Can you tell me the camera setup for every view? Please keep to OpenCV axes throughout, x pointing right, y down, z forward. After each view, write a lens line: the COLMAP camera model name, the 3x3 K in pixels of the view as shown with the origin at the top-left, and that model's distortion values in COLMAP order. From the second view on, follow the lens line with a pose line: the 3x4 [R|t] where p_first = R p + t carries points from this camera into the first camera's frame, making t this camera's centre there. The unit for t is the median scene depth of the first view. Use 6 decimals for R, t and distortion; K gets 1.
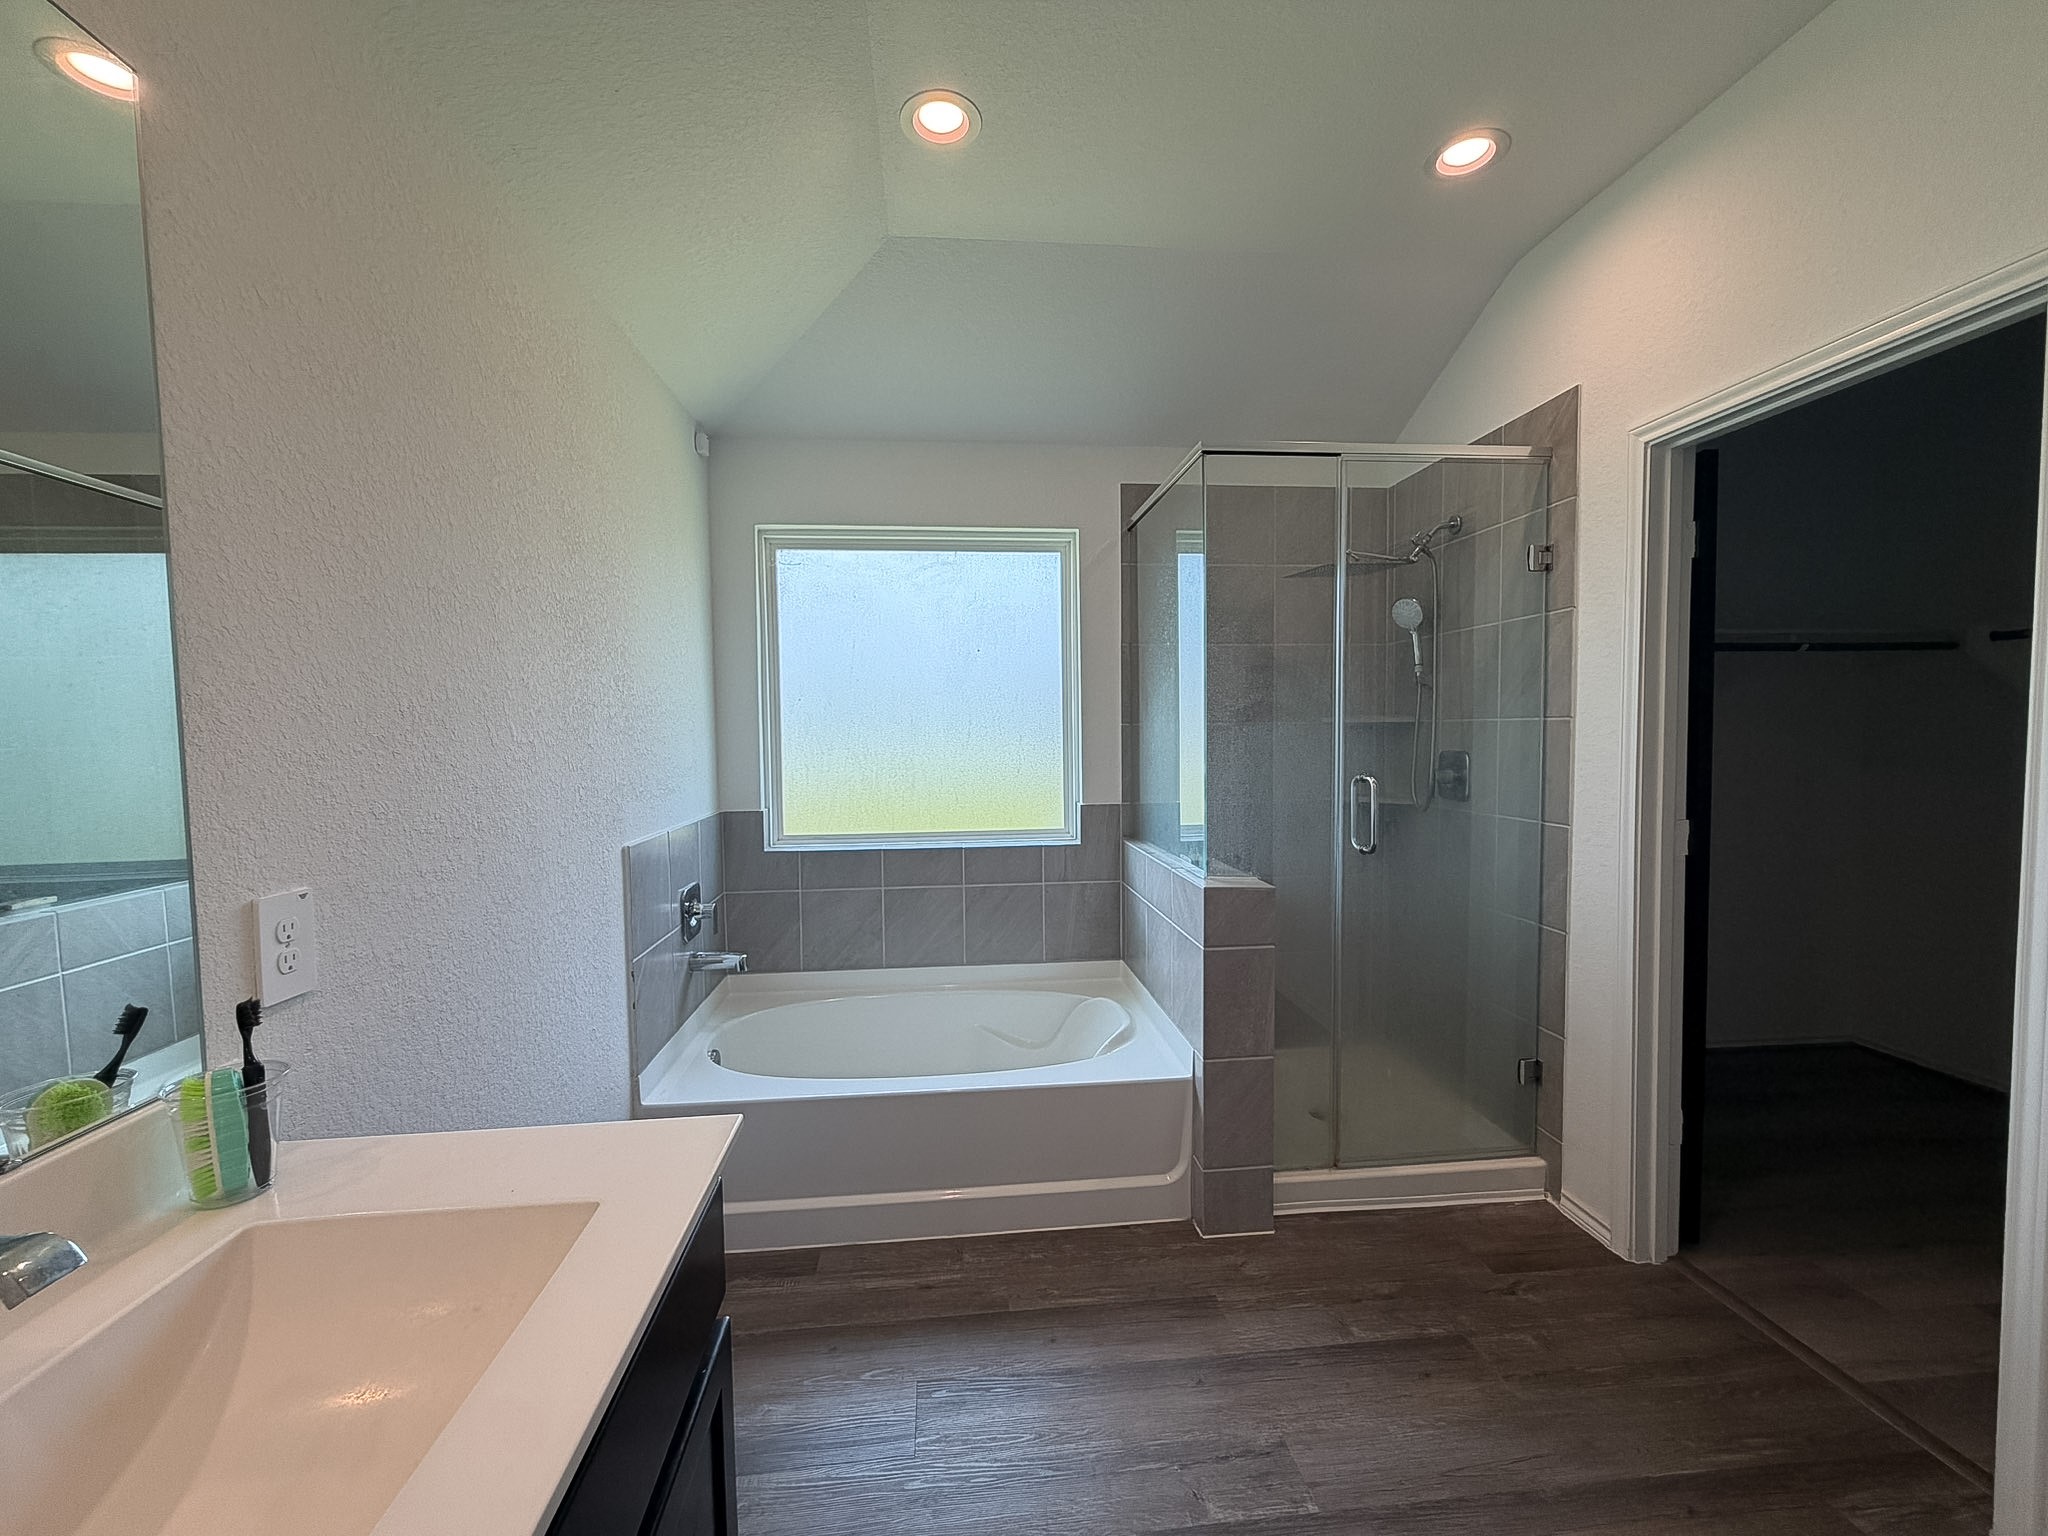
lens RADIAL K [[817.8, 0, 1024.0], [0, 817.8, 768.0], [0, 0, 1]] dist [0.000948, 0.000670]
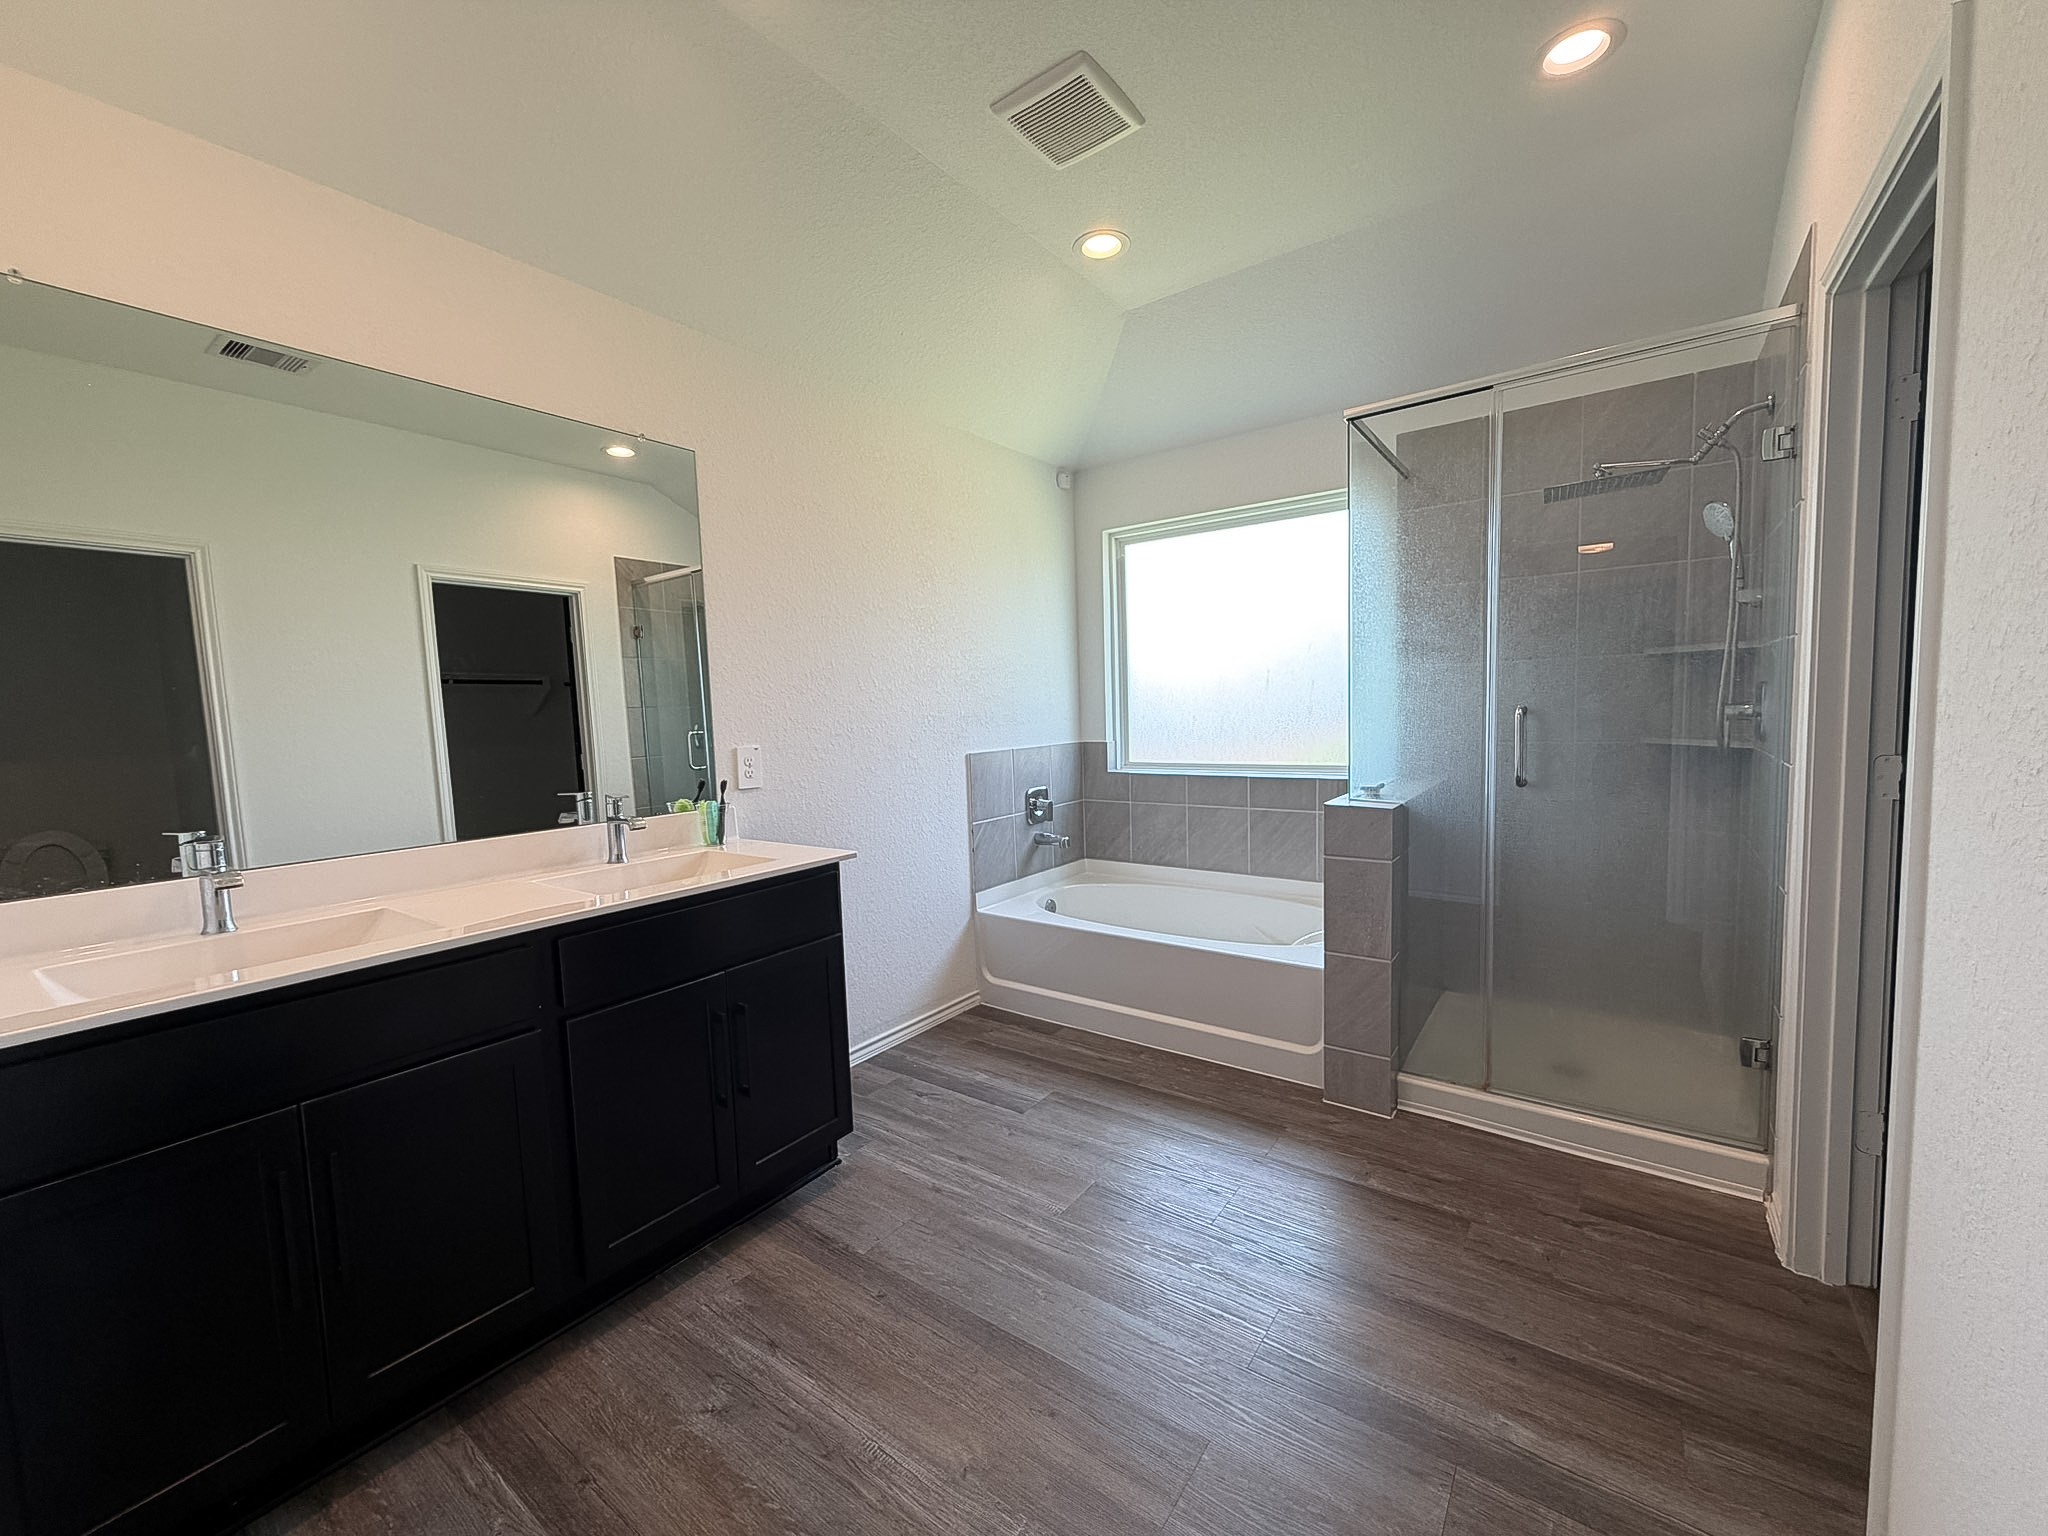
lens RADIAL K [[817.8, 0, 1024.0], [0, 817.8, 768.0], [0, 0, 1]] dist [0.000948, 0.000670]
pose [[0.746173, 0.039483, -0.664580, 0.645509], [-0.008577, 0.998727, 0.049705, 0.038638], [0.665696, -0.031389, 0.745562, -0.147356]]
